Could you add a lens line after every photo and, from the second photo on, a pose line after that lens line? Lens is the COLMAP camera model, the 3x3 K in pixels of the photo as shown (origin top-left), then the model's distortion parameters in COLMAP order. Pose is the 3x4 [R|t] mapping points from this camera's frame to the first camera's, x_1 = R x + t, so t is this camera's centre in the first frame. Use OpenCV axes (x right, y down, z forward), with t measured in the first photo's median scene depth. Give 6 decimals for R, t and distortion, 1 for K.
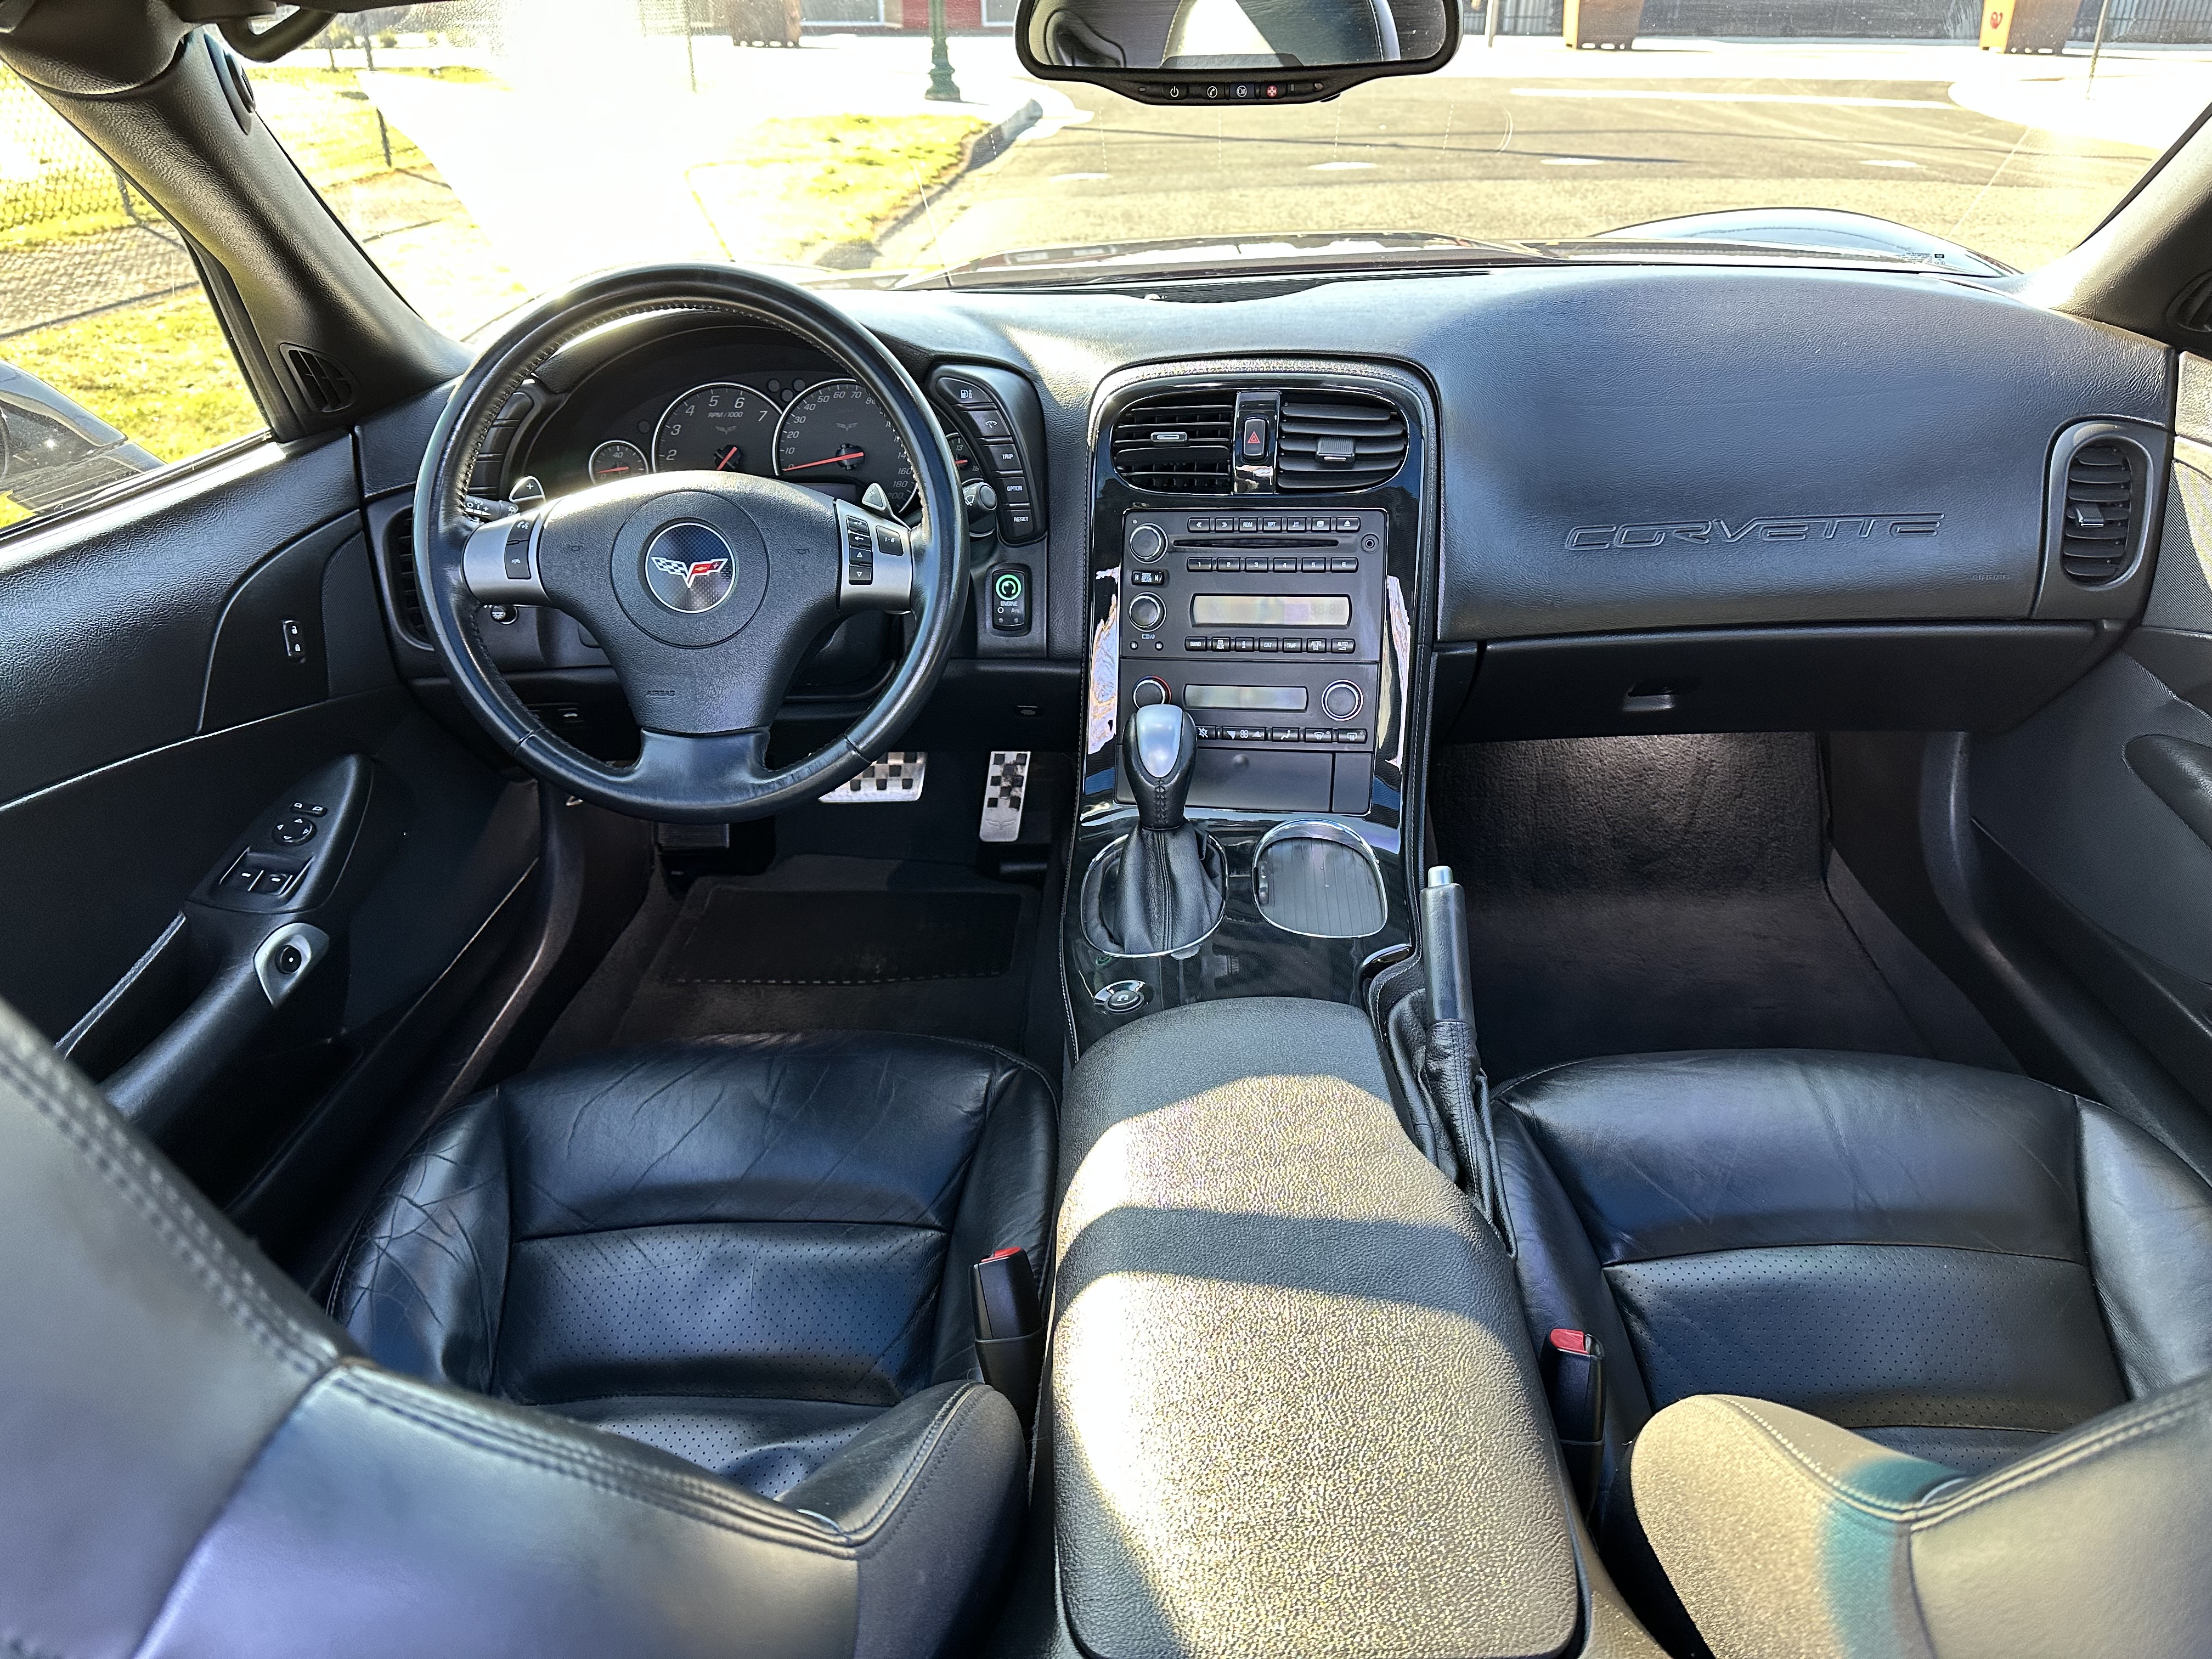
lens RADIAL K [[1560.4, 0, 1106.0], [0, 1560.4, 829.5], [0, 0, 1]] dist [0.000964, 0.000055]
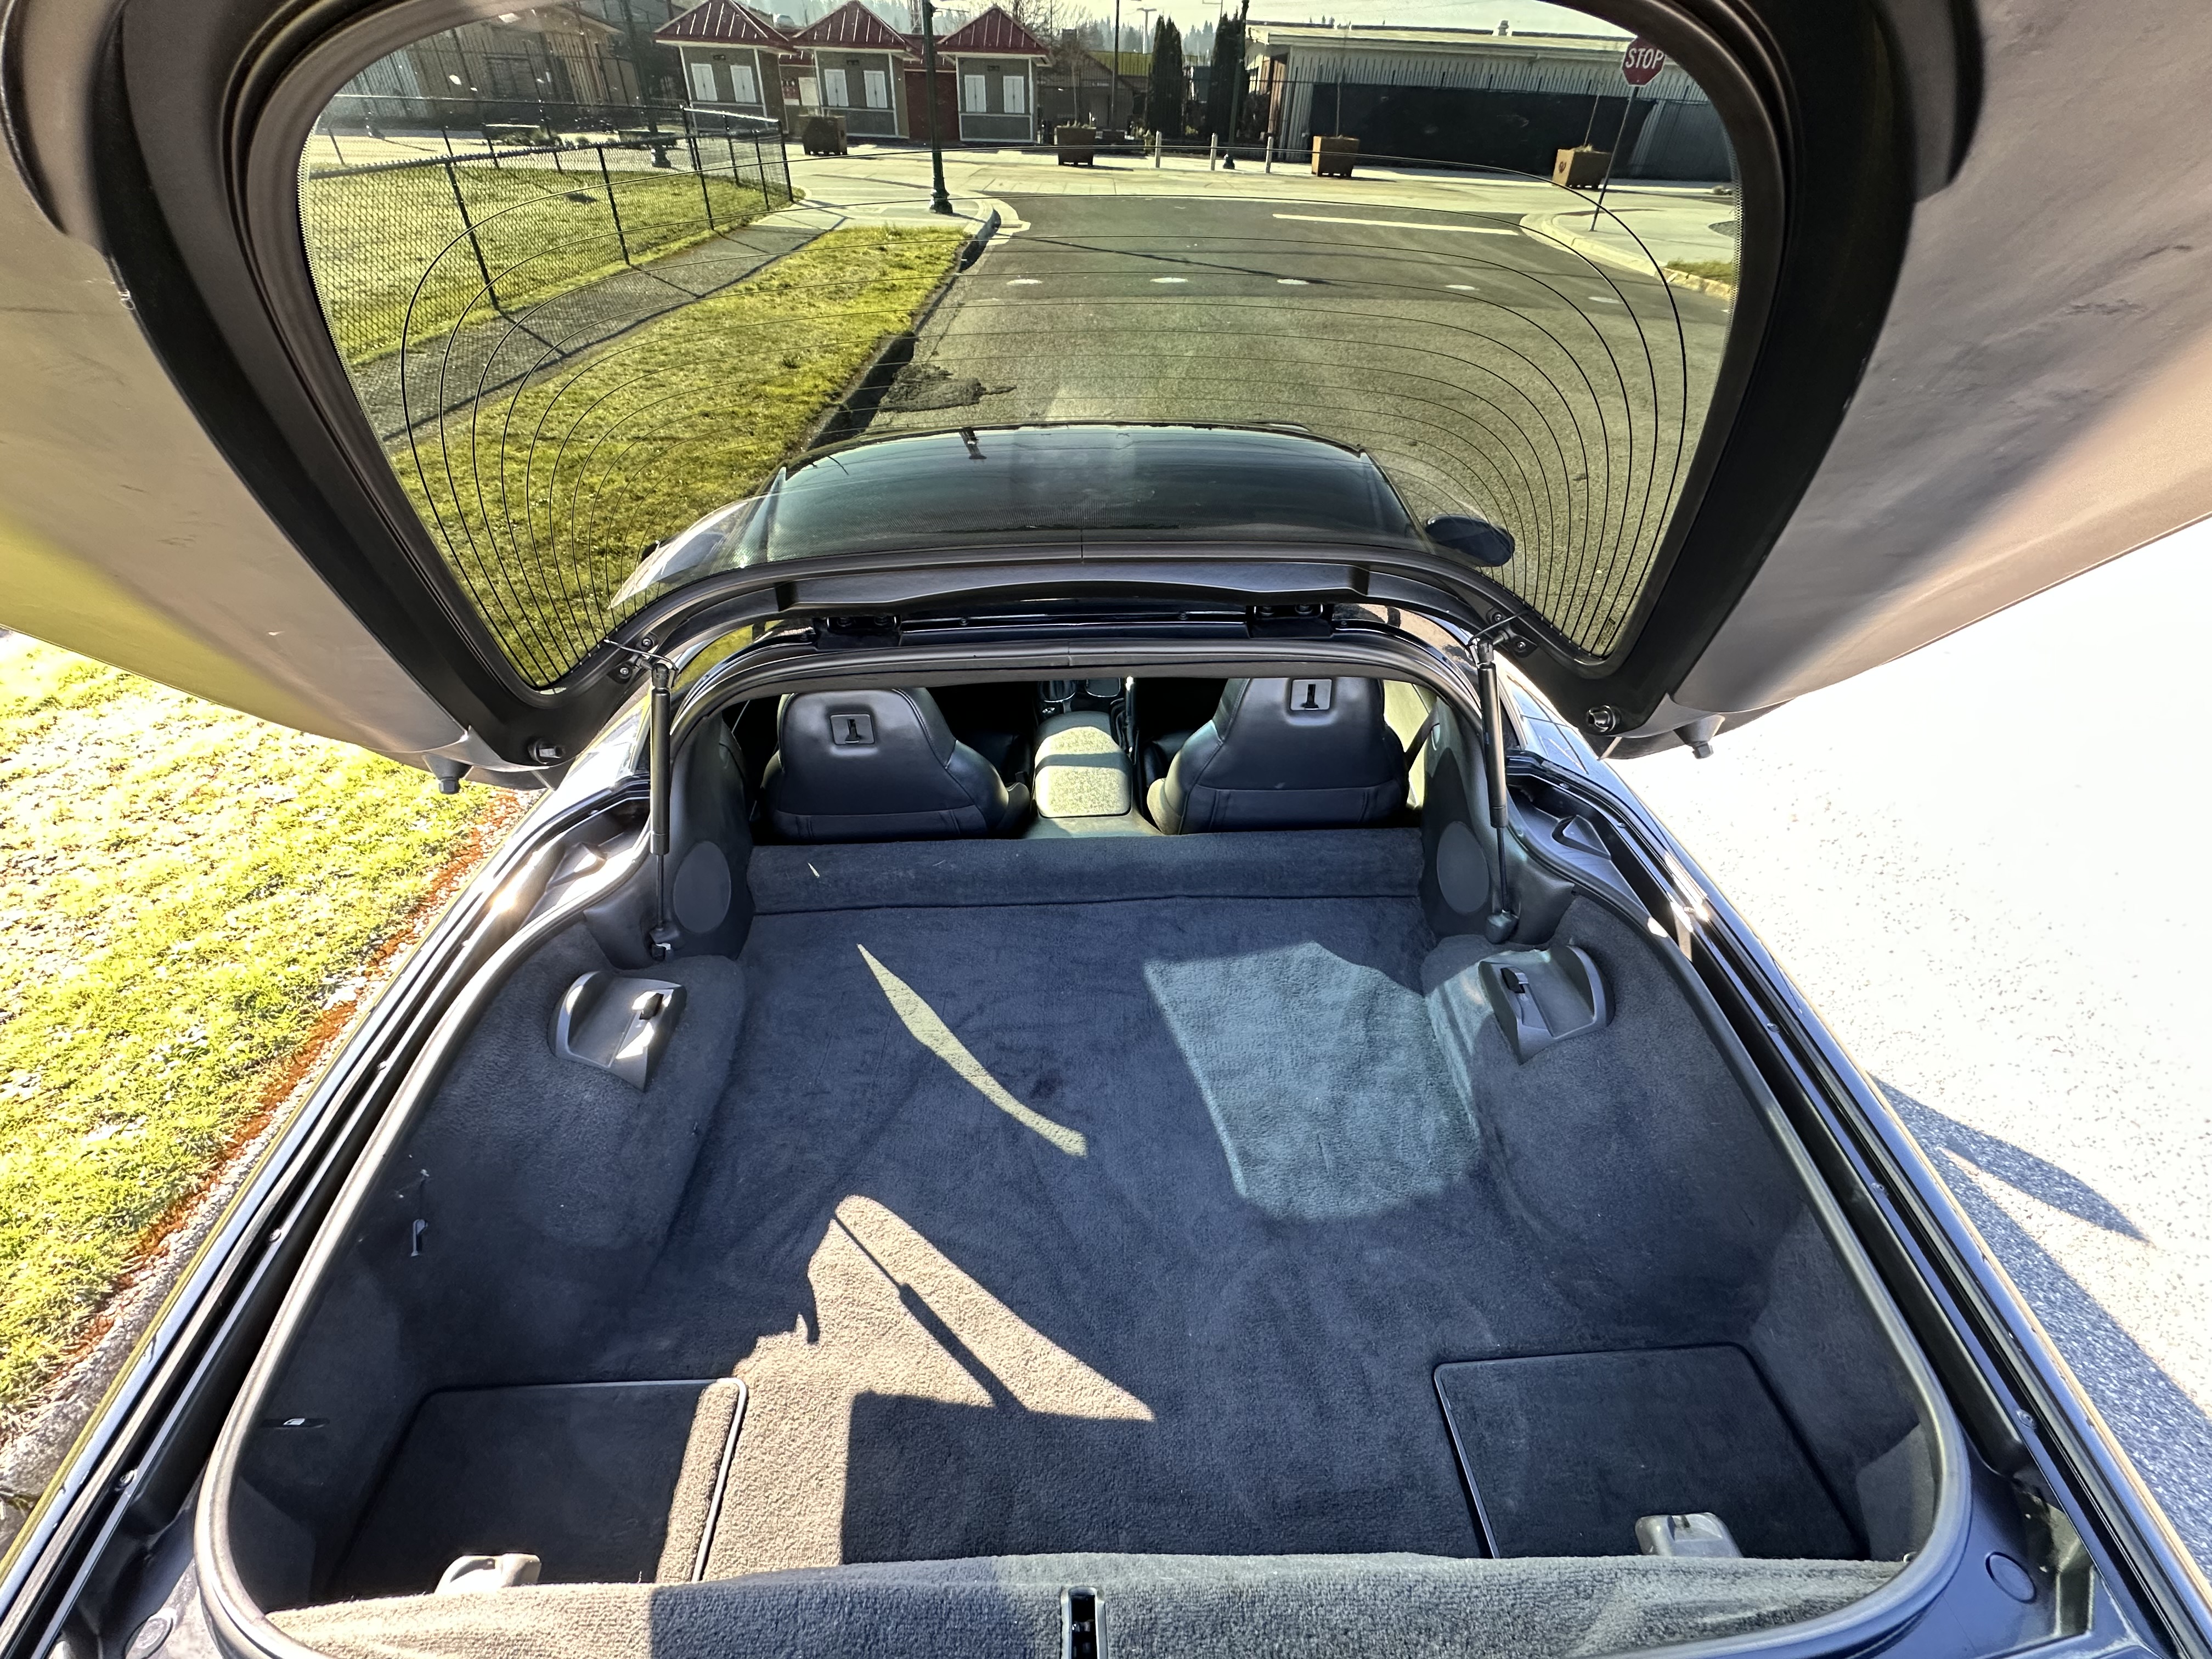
lens RADIAL K [[887.3, 0, 1106.0], [0, 887.3, 829.5], [0, 0, 1]] dist [0.000400, 0.000034]
pose [[0.997611, -0.013108, 0.067823, -0.000465], [-0.000832, 0.979479, 0.201544, -0.006109], [-0.069073, -0.201119, 0.977129, -0.143013]]
